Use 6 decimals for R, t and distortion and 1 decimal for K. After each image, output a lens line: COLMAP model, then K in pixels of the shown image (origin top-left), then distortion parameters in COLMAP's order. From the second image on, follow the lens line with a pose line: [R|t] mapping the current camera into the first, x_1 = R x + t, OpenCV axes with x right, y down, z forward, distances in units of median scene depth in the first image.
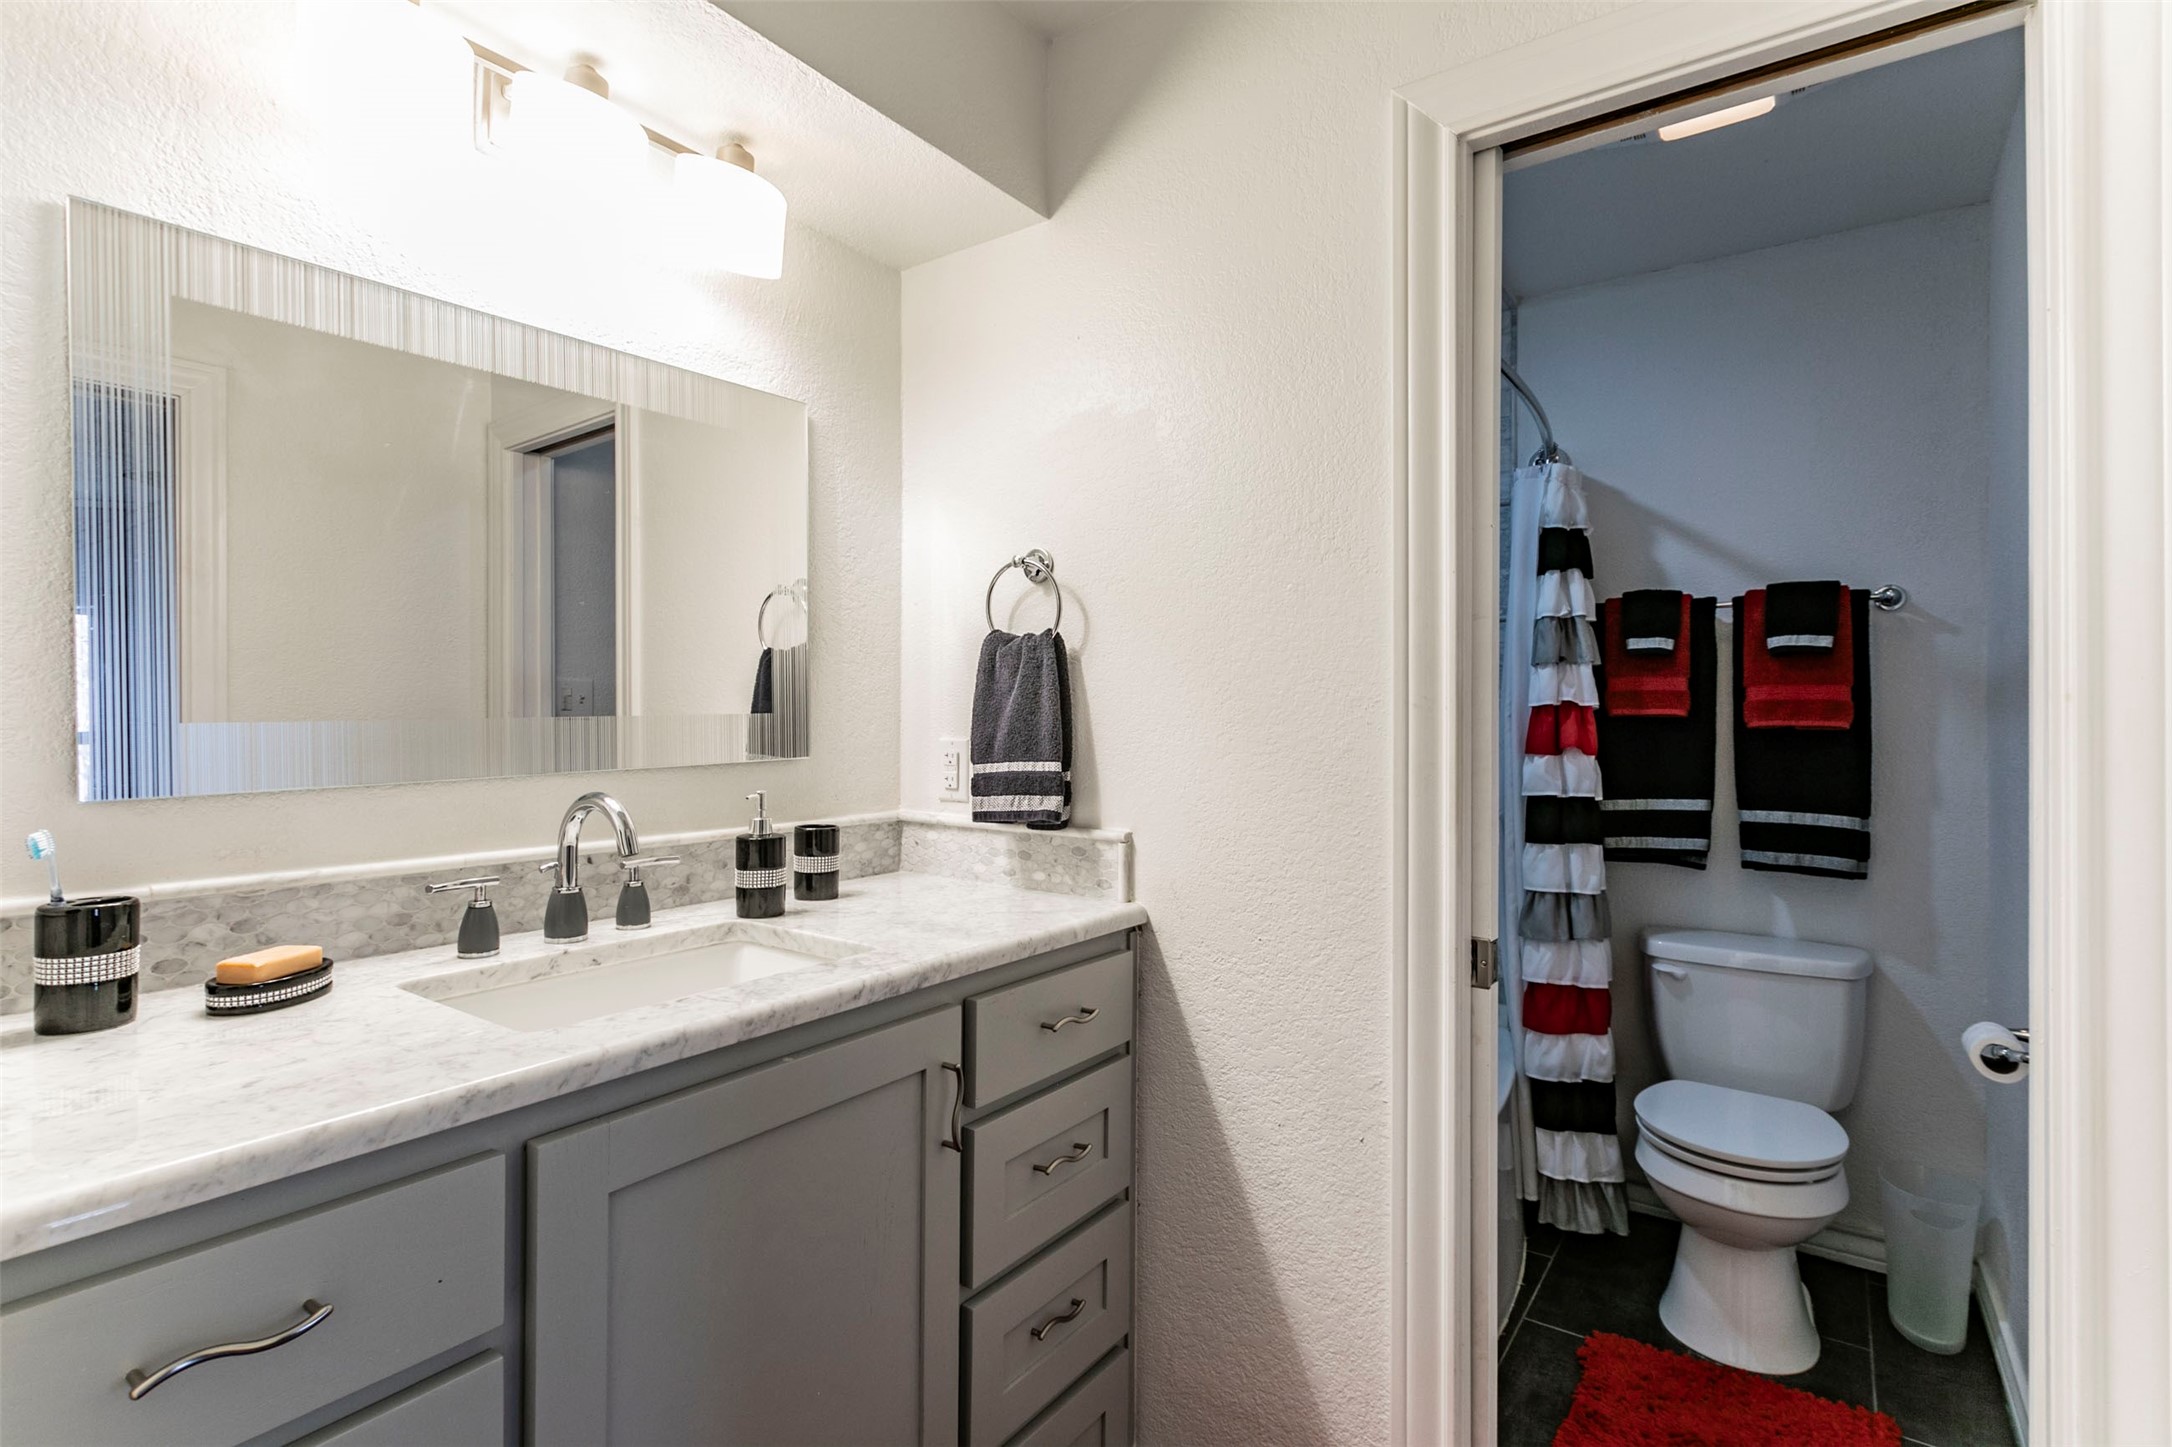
lens RADIAL K [[1050.3, 0, 1087.7], [0, 1050.3, 720.1], [0, 0, 1]] dist [0.002467, 0.000199]
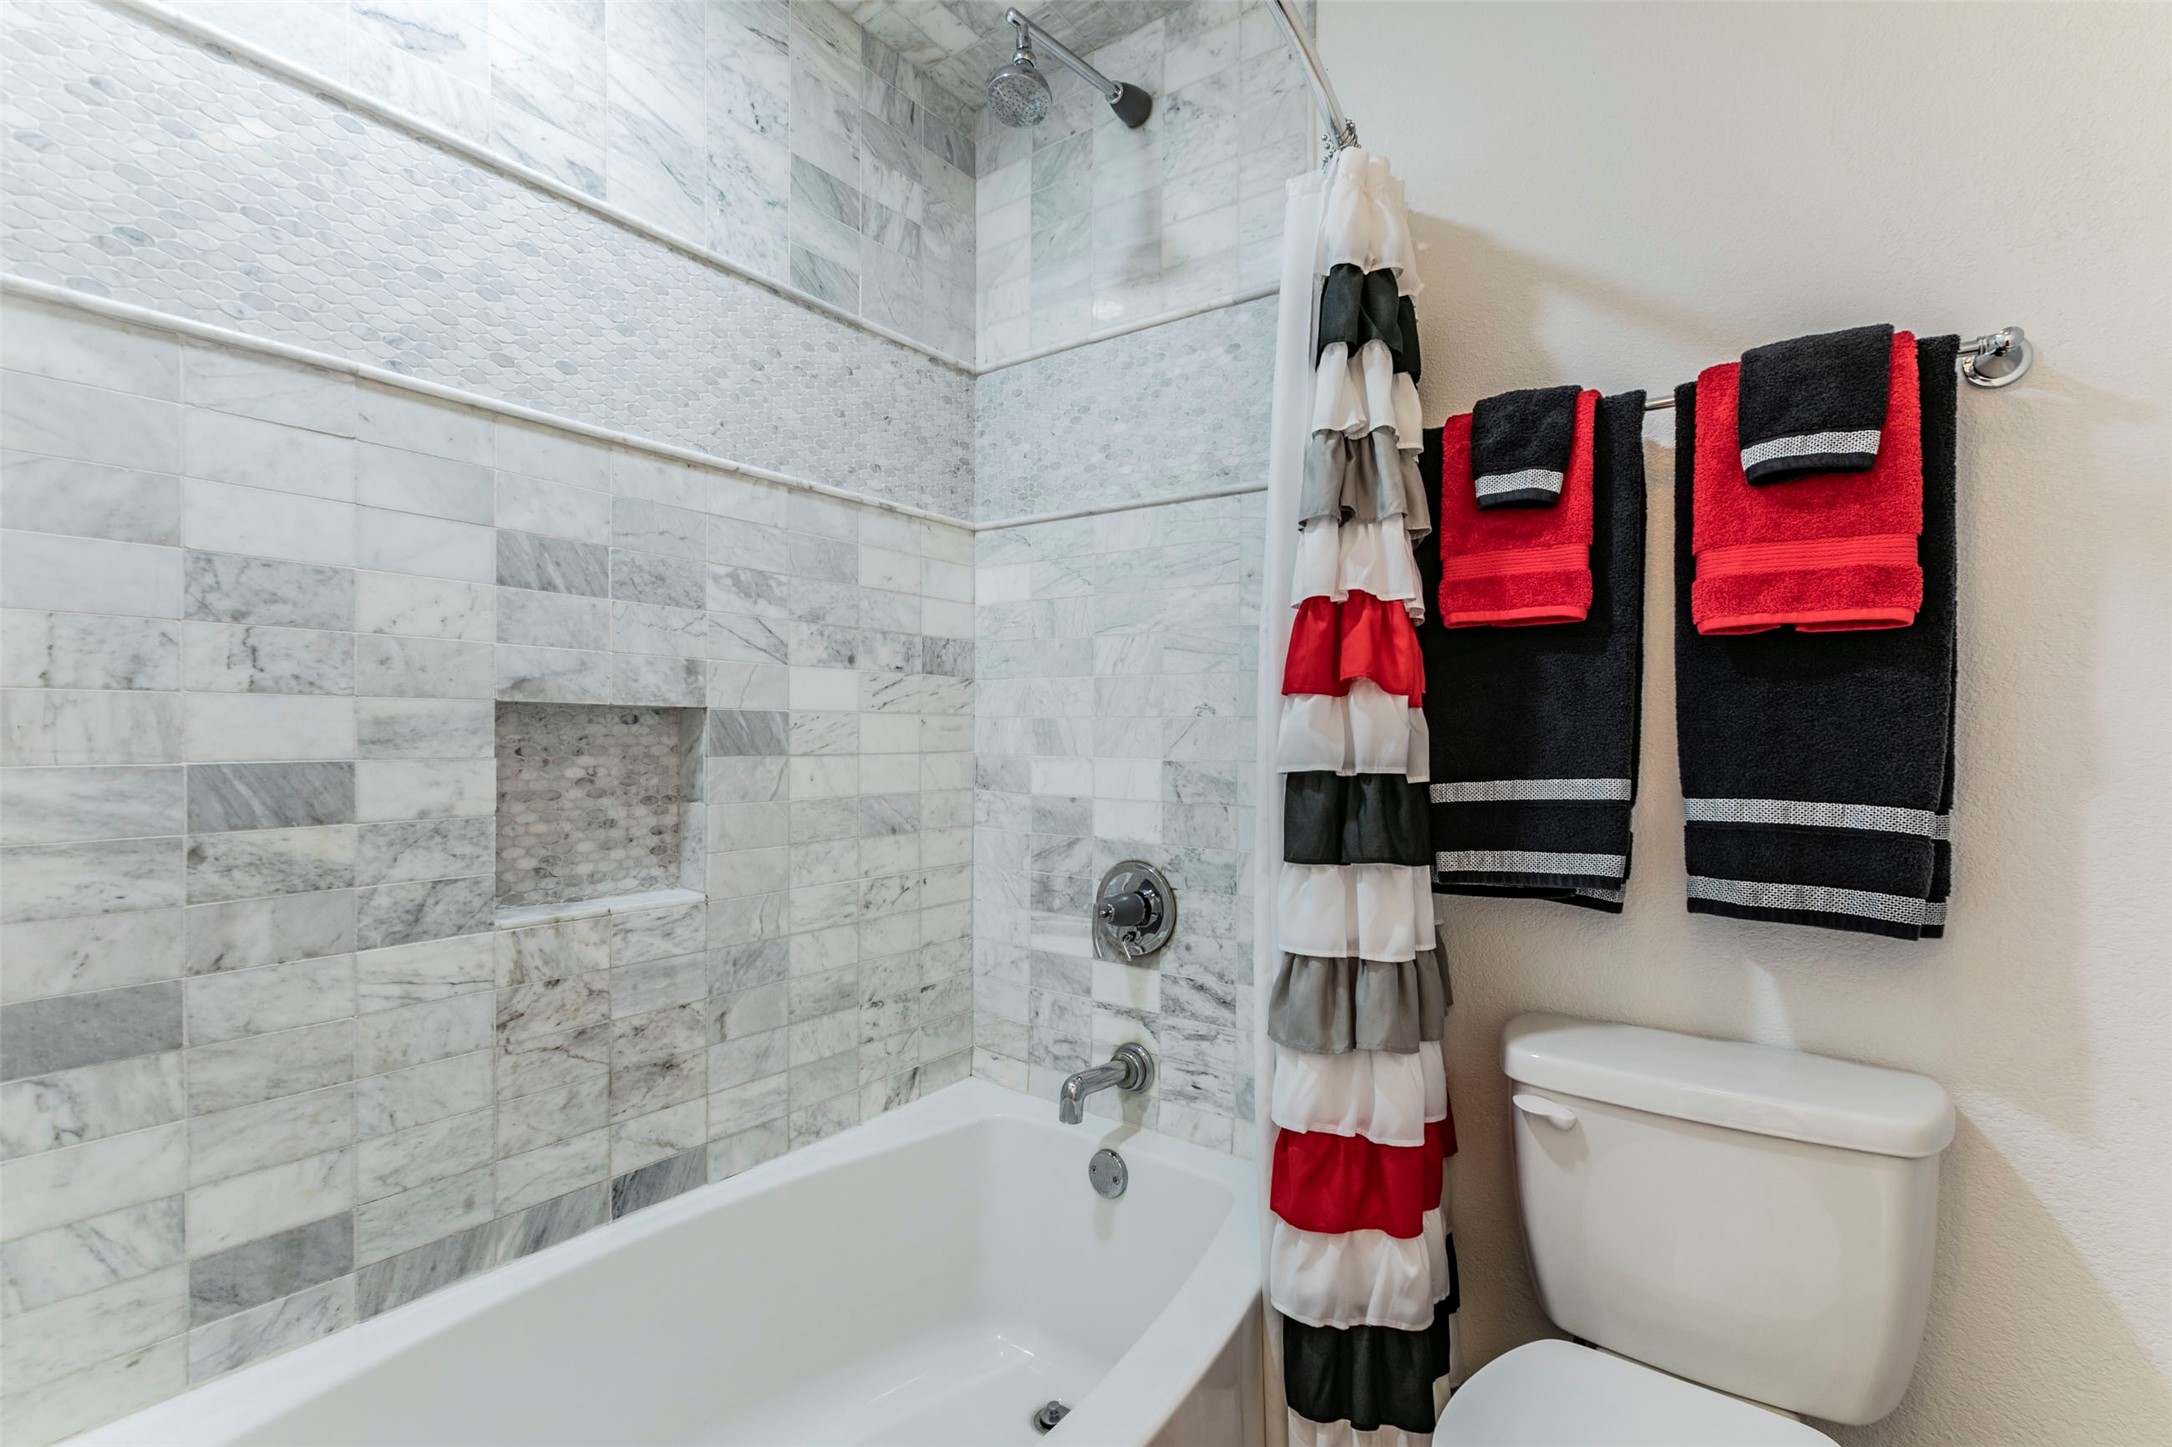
lens RADIAL K [[988.7, 0, 1093.3], [0, 988.7, 750.6], [0, 0, 1]] dist [0.003366, 0.000512]
pose [[0.999882, 0.001105, -0.015337, 0.335056], [-0.000976, 0.999964, 0.008377, 0.057821], [0.015346, -0.008361, 0.999847, 0.507180]]
